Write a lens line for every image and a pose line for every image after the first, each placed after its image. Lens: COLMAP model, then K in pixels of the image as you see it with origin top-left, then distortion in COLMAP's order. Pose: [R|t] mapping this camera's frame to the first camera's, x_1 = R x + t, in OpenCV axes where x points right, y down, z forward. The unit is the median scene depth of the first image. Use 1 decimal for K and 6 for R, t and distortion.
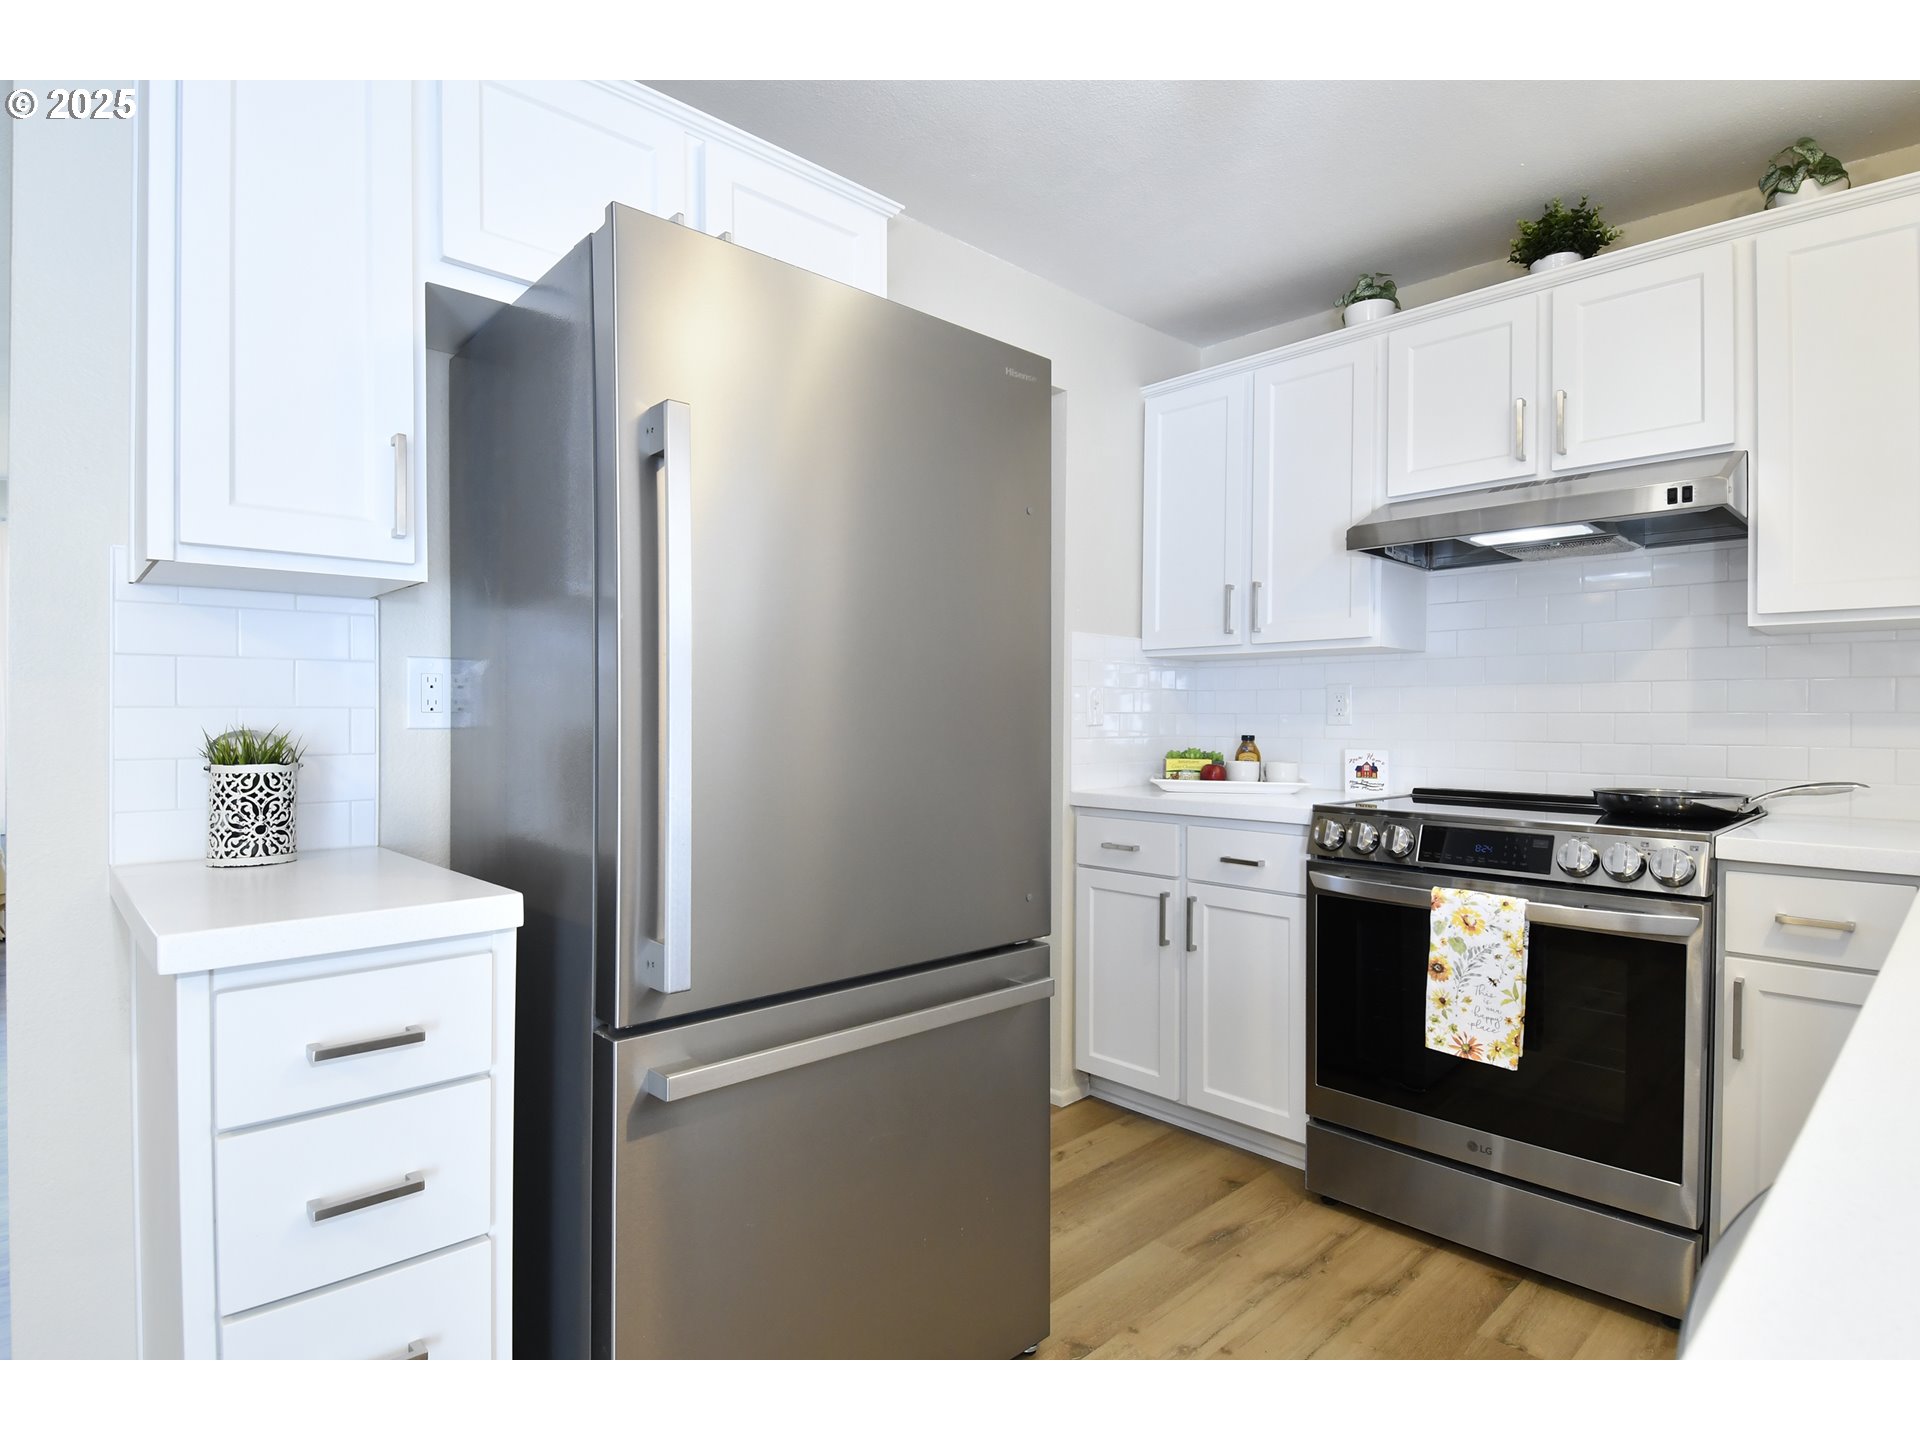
lens RADIAL K [[1004.4, 0, 957.9], [0, 1004.4, 709.7], [0, 0, 1]] dist [0.035185, -0.036126]
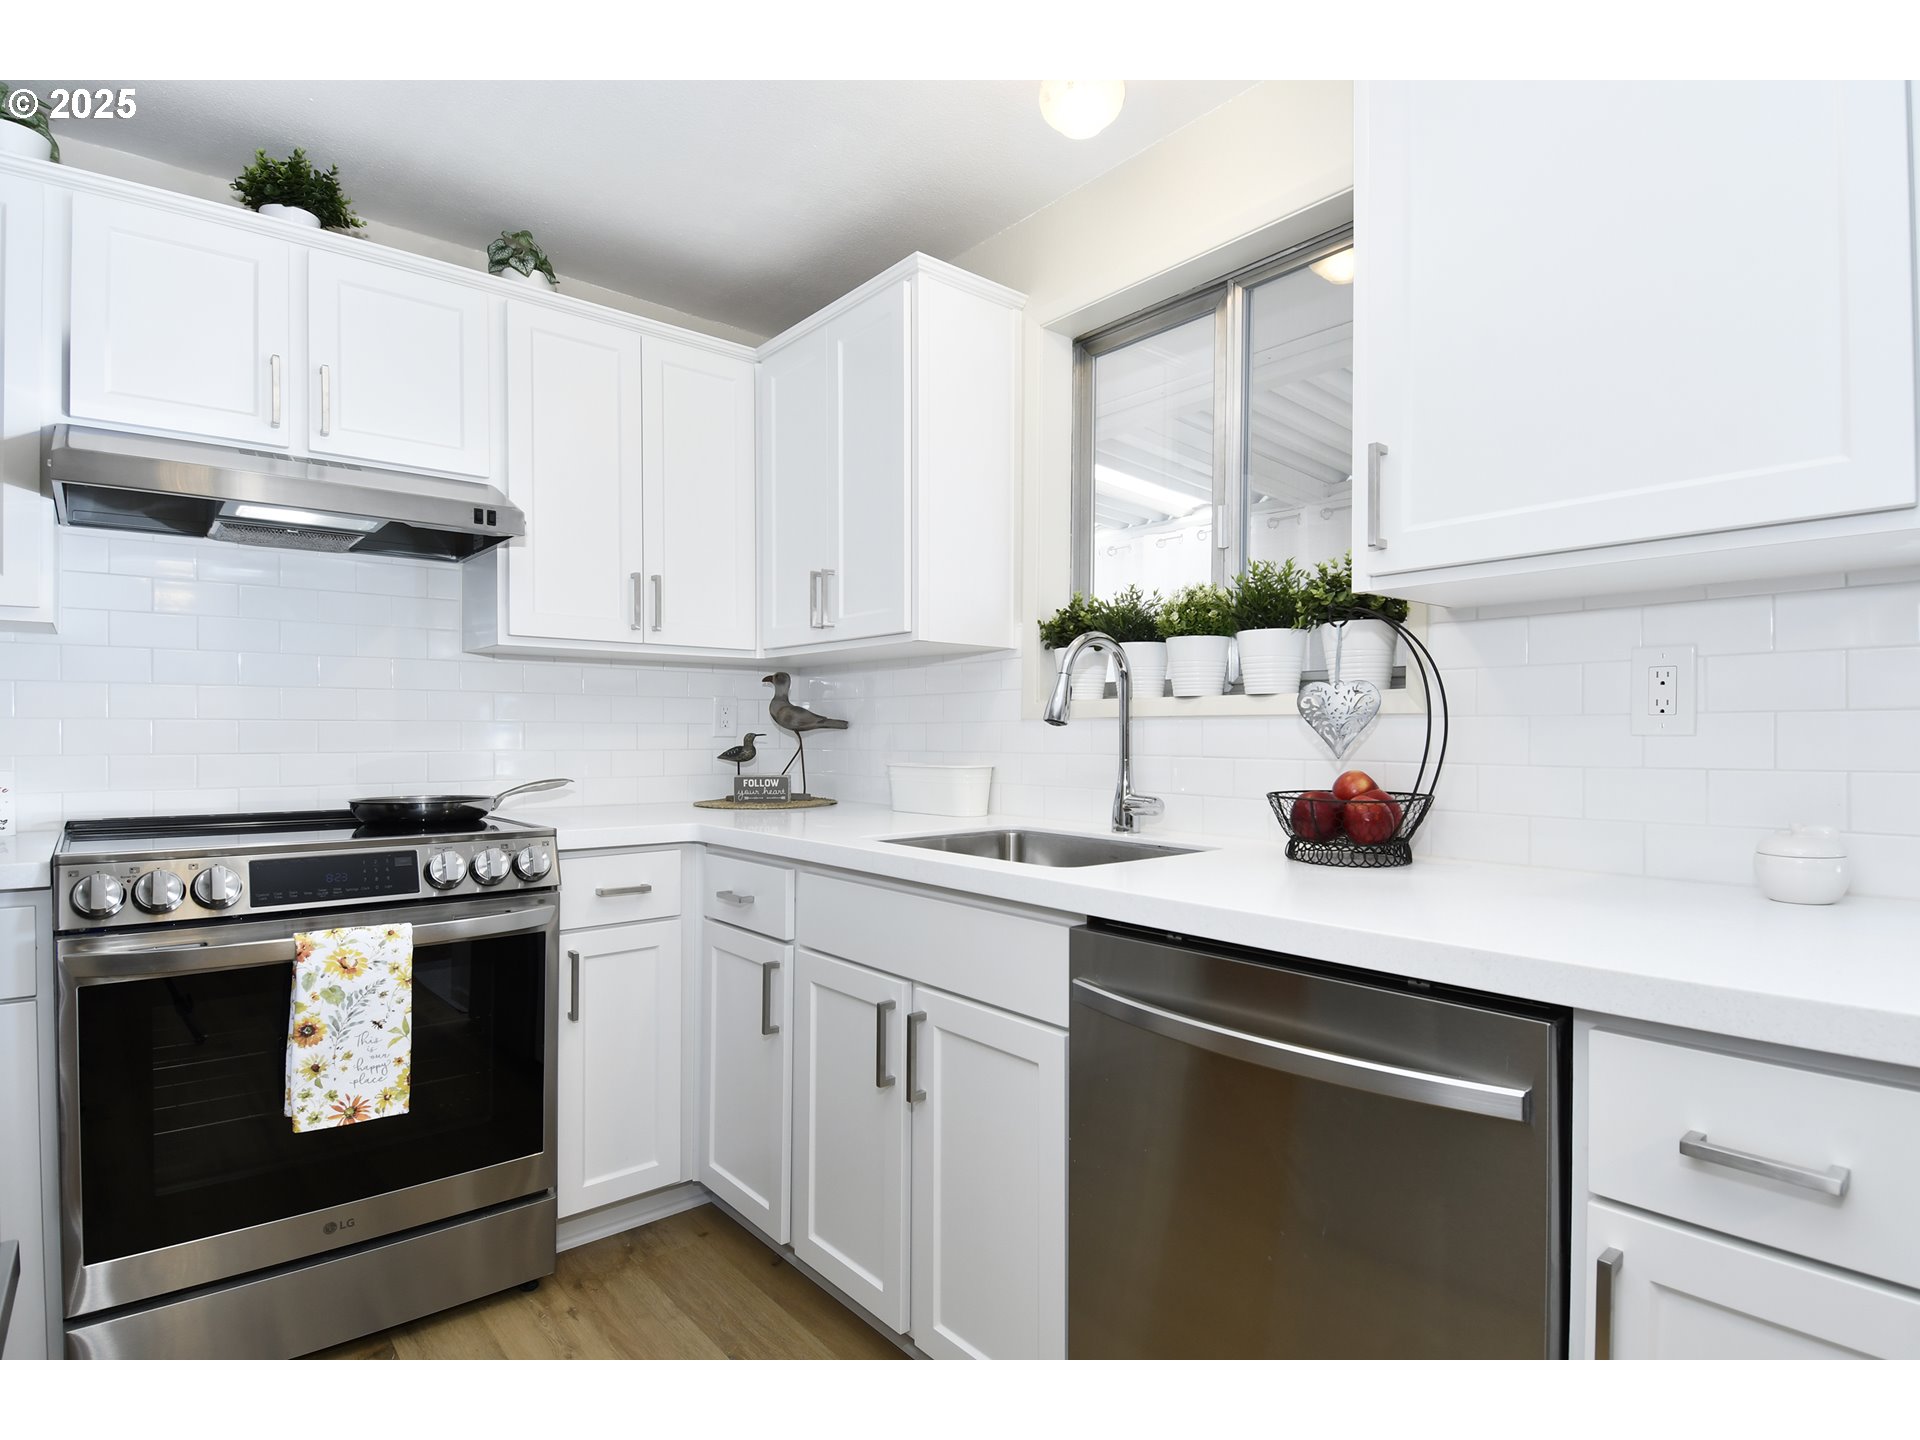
lens RADIAL K [[1006.9, 0, 960.0], [0, 1006.9, 720.0], [0, 0, 1]] dist [0.041351, -0.053676]
pose [[0.050340, 0.010815, 0.998674, -0.328305], [-0.011968, 0.999876, -0.010225, 0.006498], [-0.998660, -0.011437, 0.050463, 0.446234]]
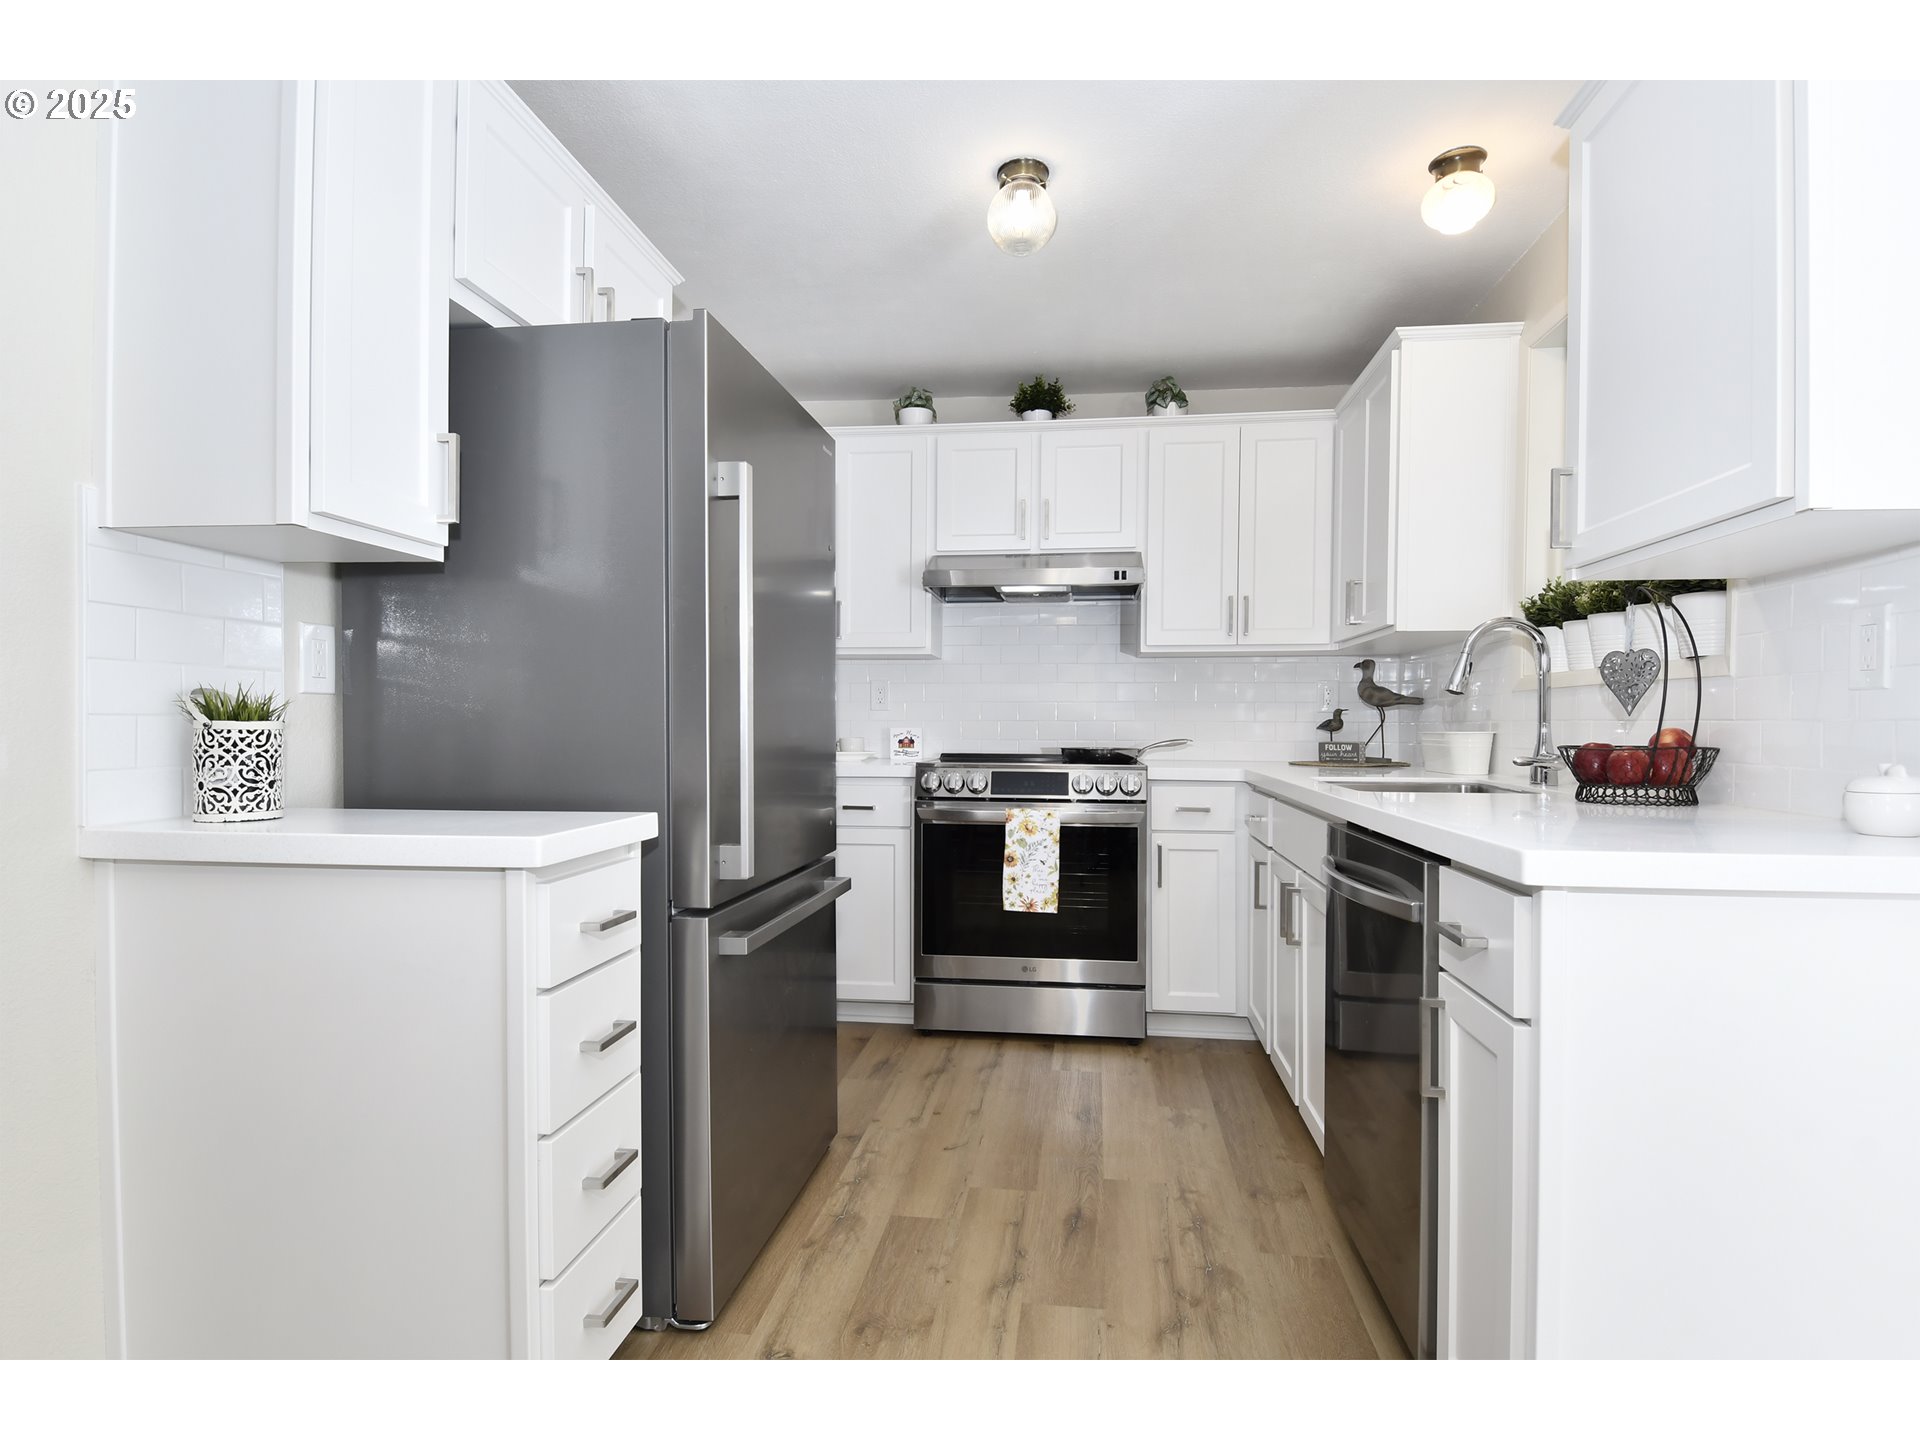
lens RADIAL K [[1004.4, 0, 957.9], [0, 1004.4, 709.7], [0, 0, 1]] dist [0.035185, -0.036126]
pose [[0.780790, 0.010050, 0.624713, -0.588726], [-0.009002, 0.999948, -0.004835, 0.030759], [-0.624729, -0.001849, 0.780840, -0.180261]]
